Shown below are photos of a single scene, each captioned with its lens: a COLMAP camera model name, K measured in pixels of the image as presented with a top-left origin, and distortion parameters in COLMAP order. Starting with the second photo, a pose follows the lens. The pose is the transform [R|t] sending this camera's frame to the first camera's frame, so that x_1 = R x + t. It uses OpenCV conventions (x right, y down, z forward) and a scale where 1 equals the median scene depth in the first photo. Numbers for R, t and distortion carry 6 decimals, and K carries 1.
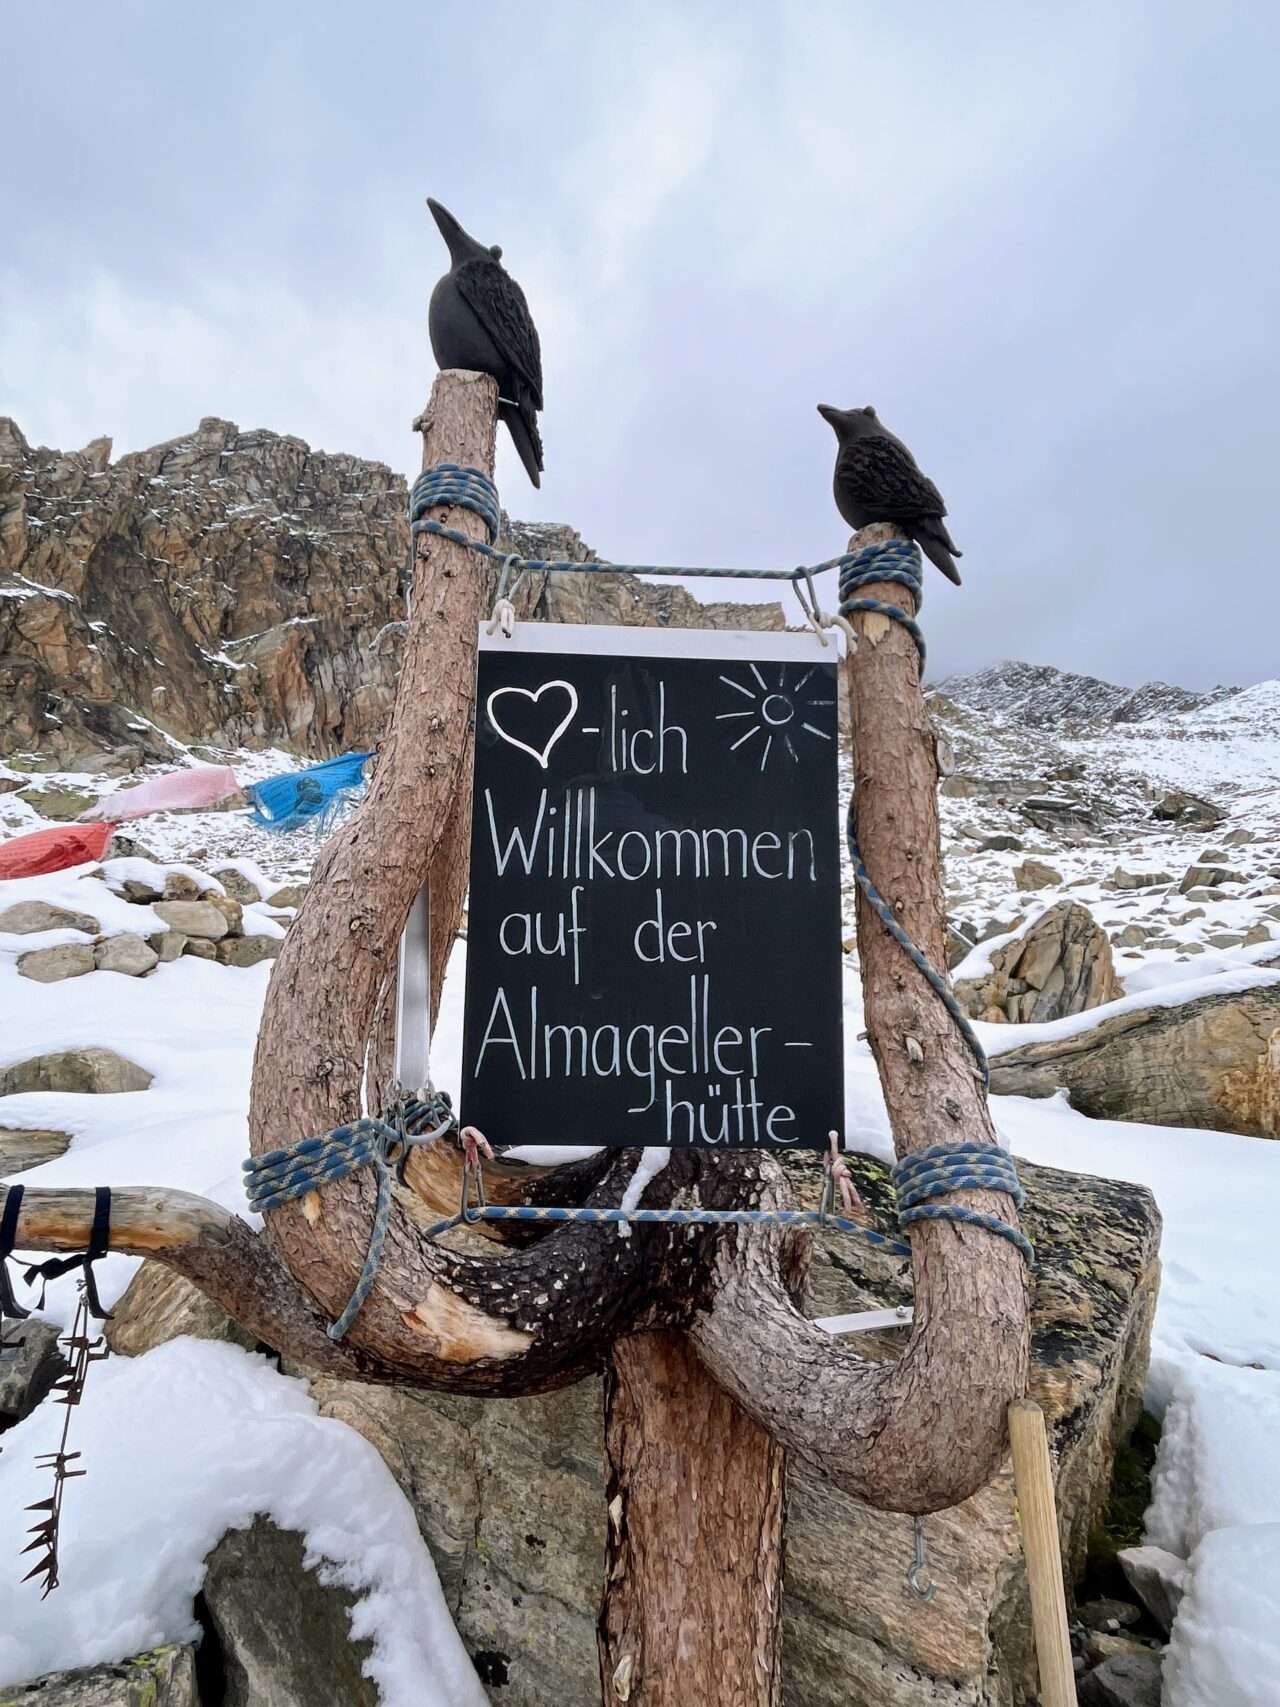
lens RADIAL K [[976.2, 0, 640.9], [0, 976.2, 860.5], [0, 0, 1]] dist [0.026978, -0.026692]
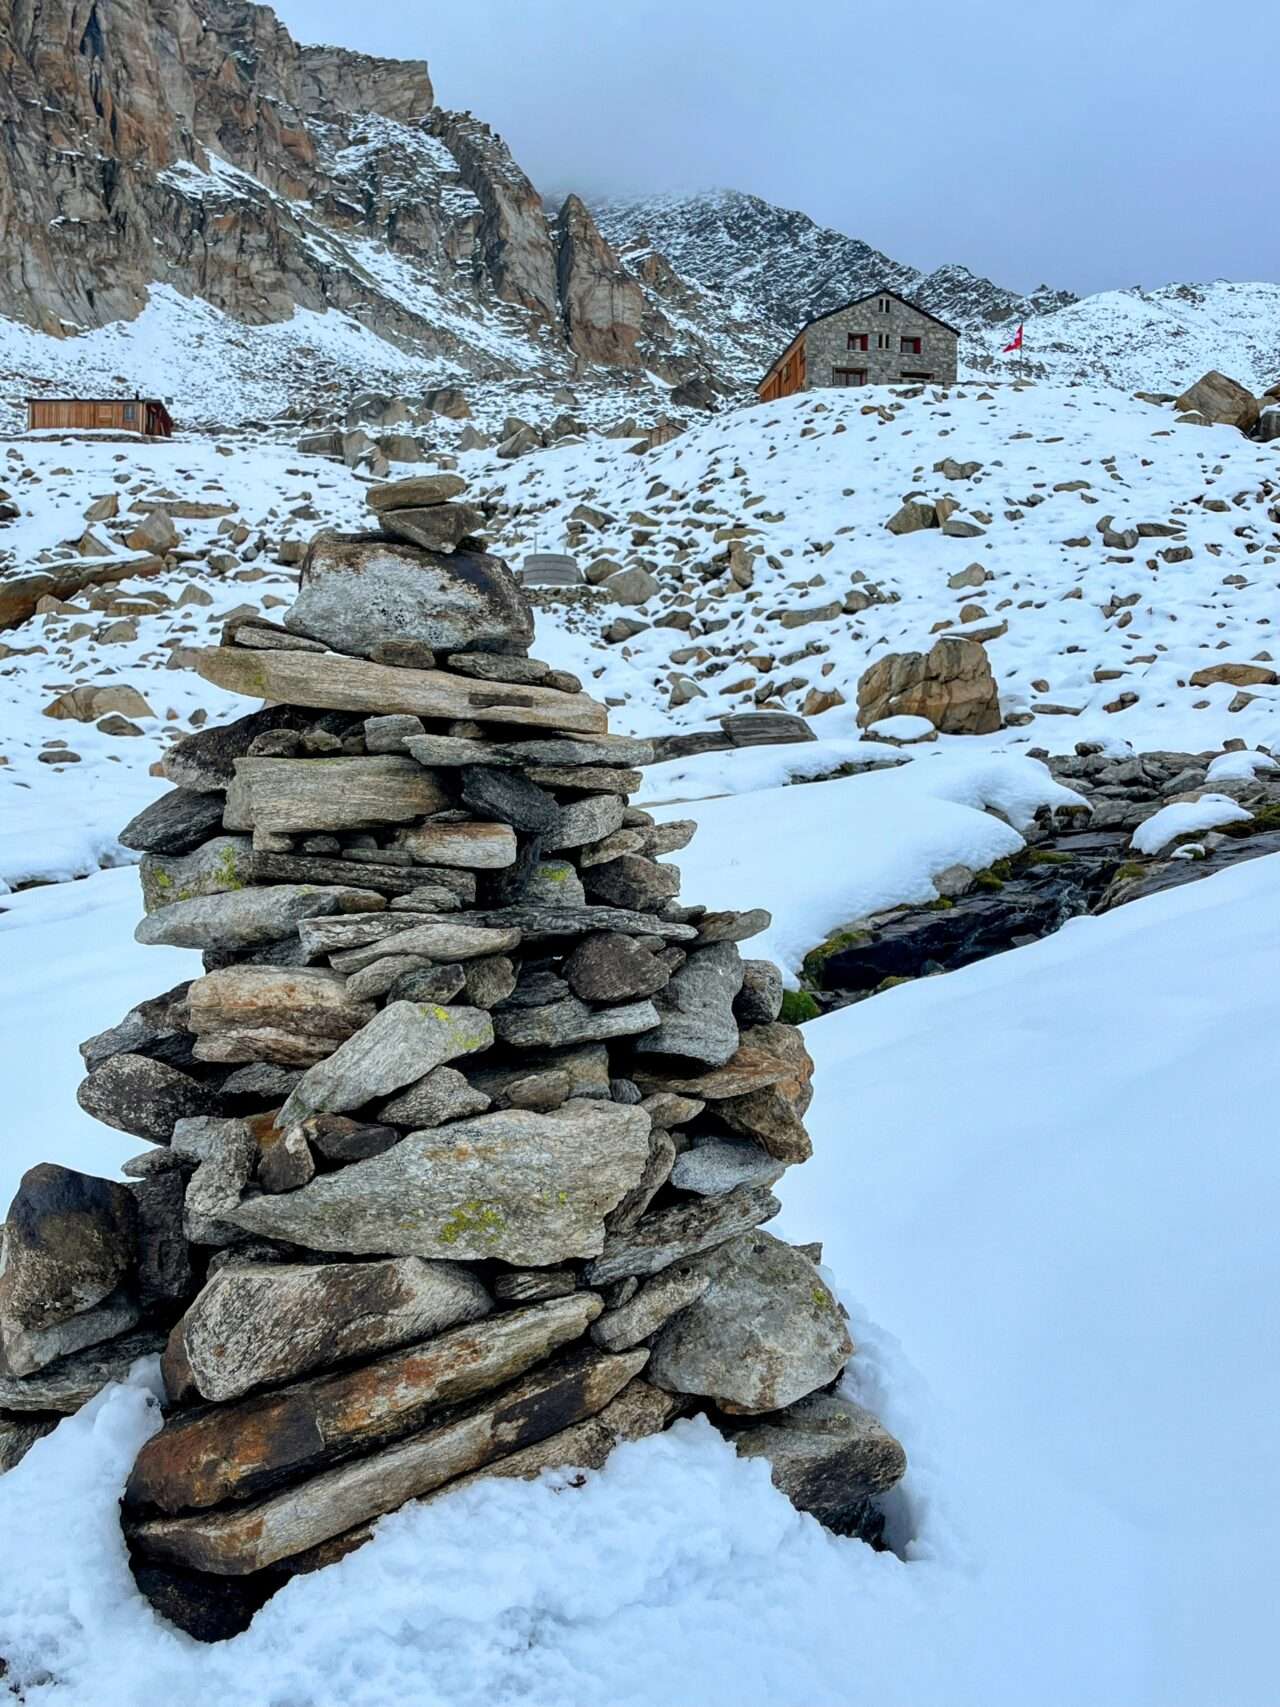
lens RADIAL K [[1776.0, 0, 640.0], [0, 1776.0, 853.5], [0, 0, 1]] dist [0.021148, 0.013676]
pose [[0.943368, 0.019462, 0.331177, -0.181670], [-0.080944, 0.981610, 0.172887, 0.024696], [-0.321722, -0.189903, 0.927595, -0.305862]]
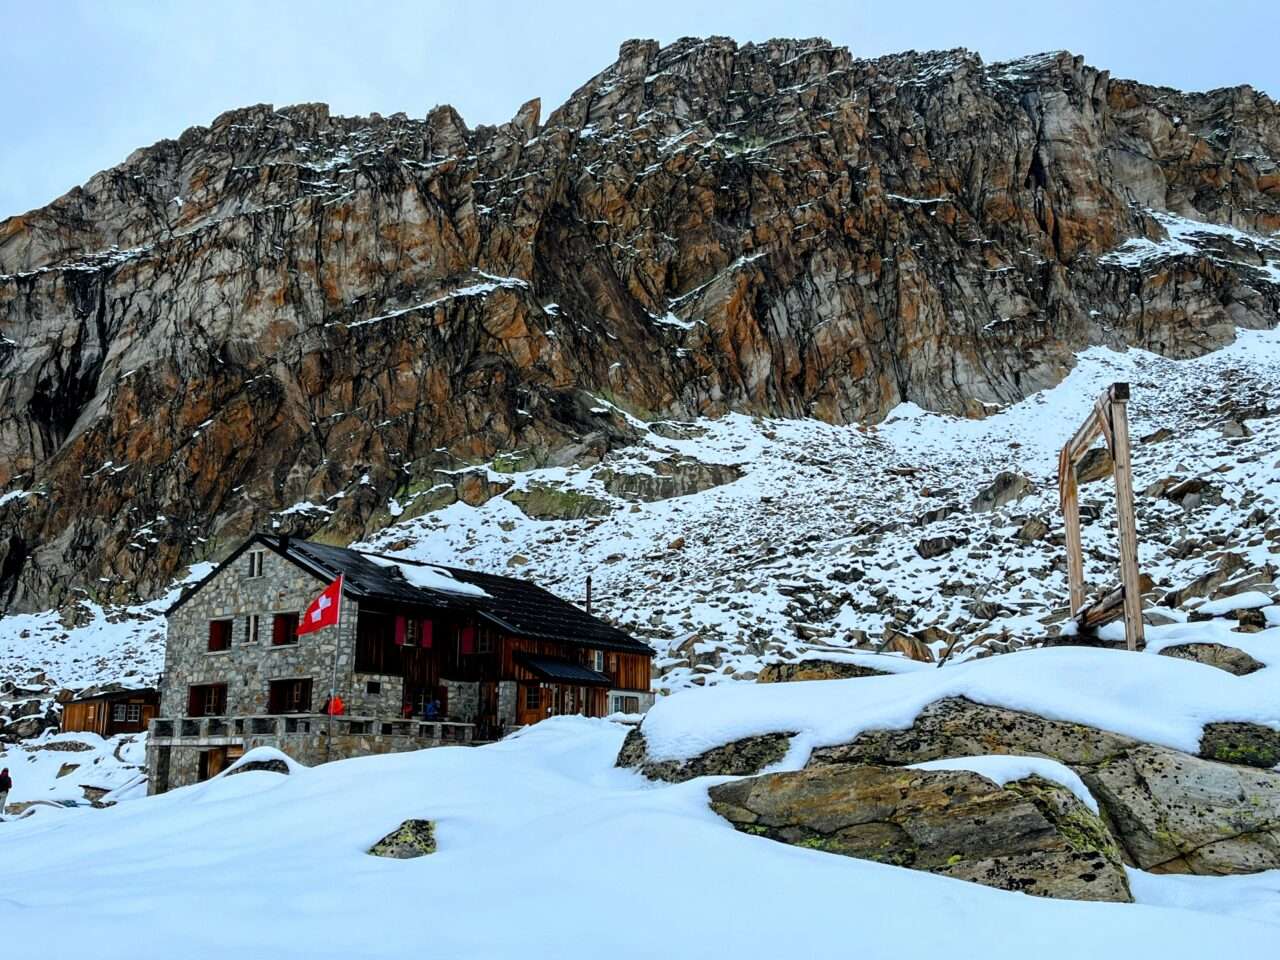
lens RADIAL K [[1331.7, 0, 635.0], [0, 1331.7, 508.5], [0, 0, 1]] dist [0.021148, 0.013676]
pose [[0.903882, -0.089403, -0.418336, 0.039295], [0.093301, 0.995575, -0.011173, -0.017578], [0.417484, -0.028932, 0.908224, -0.125101]]
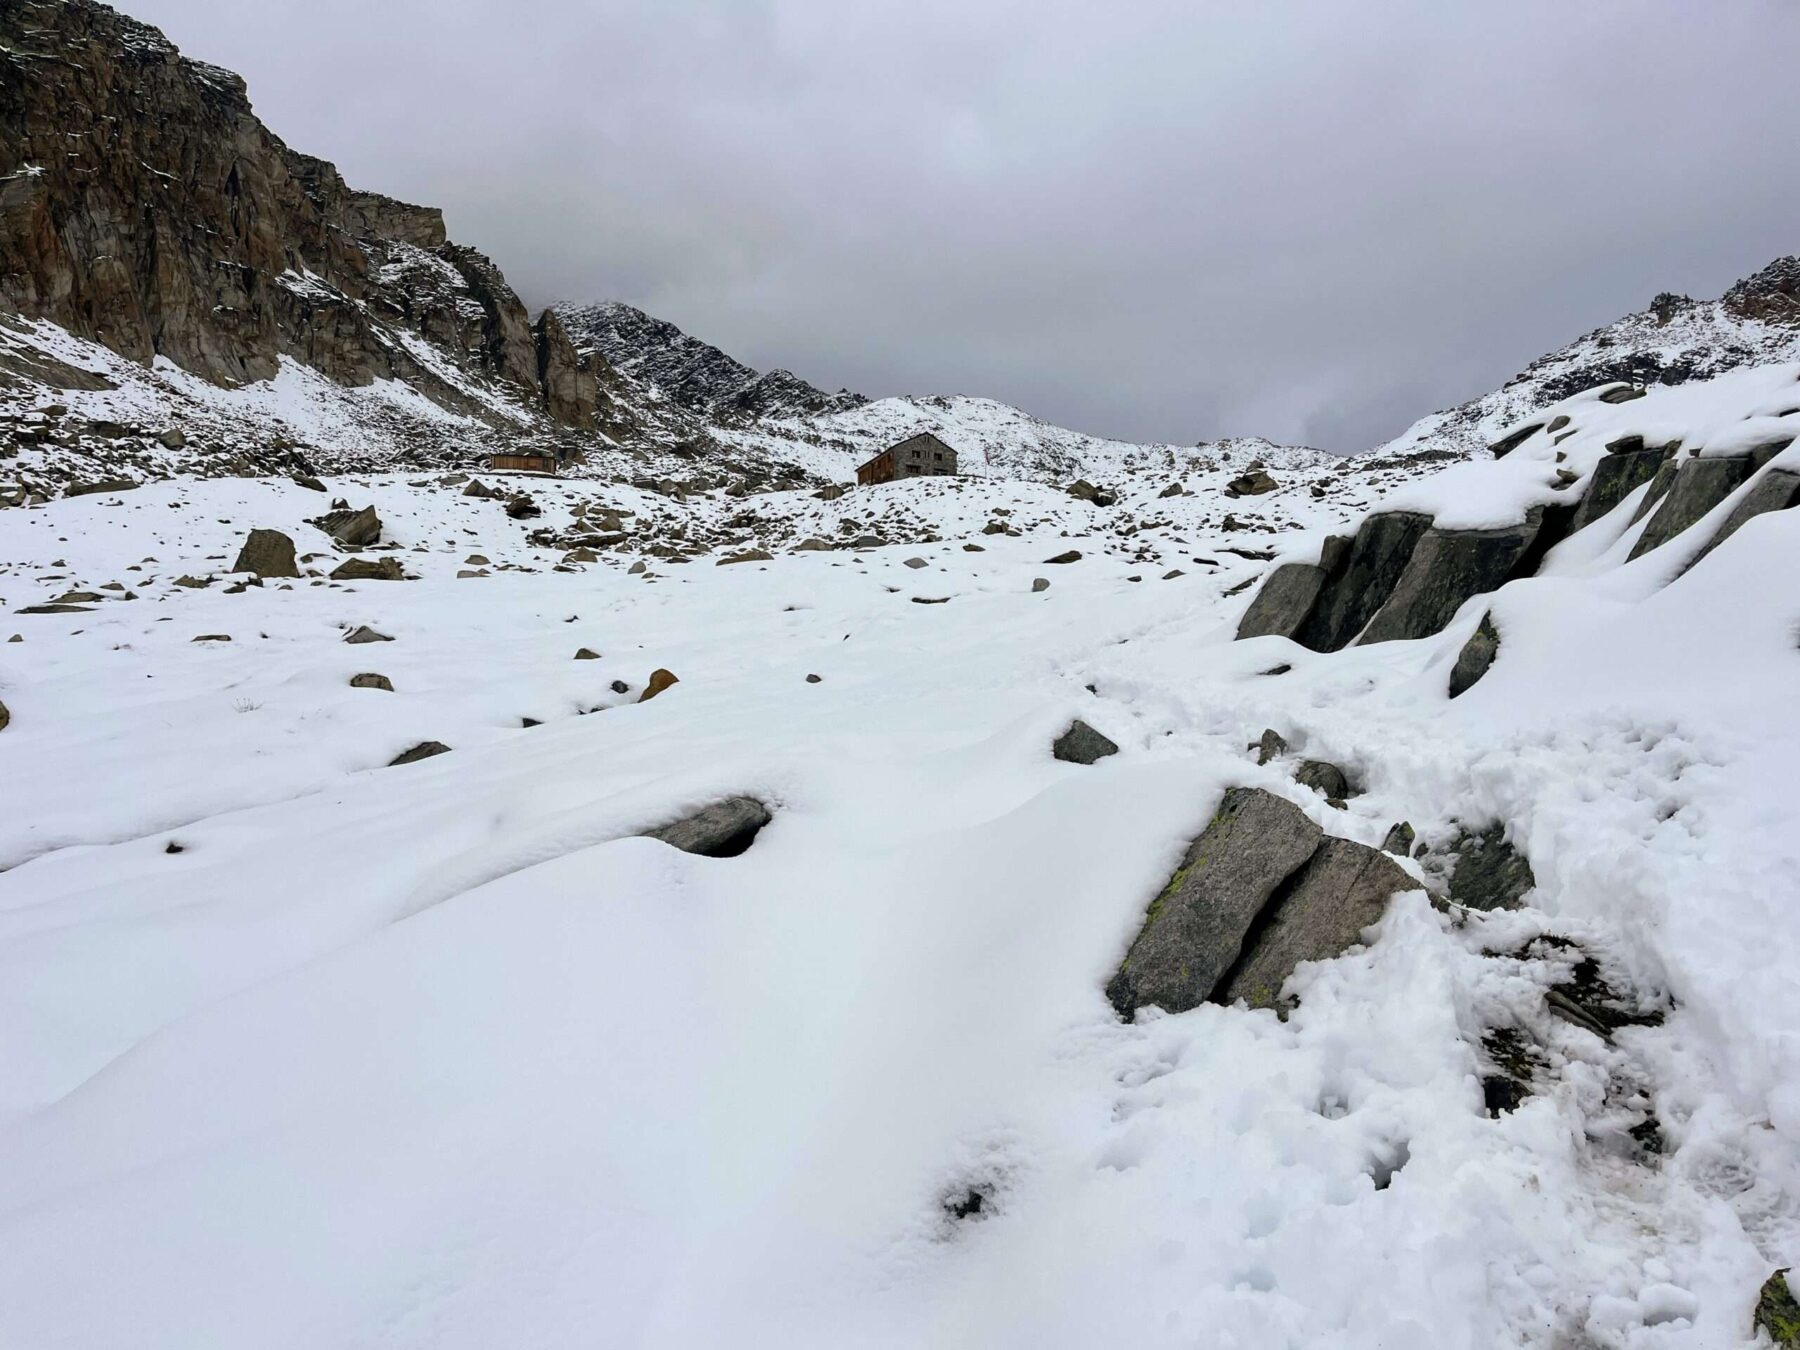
lens RADIAL K [[1305.9, 0, 894.3], [0, 1305.9, 669.5], [0, 0, 1]] dist [0.055184, -0.062339]
pose [[0.821859, 0.061687, 0.566341, -0.335510], [-0.114995, 0.991620, 0.058869, 0.042239], [-0.557964, -0.113508, 0.822066, -0.440826]]
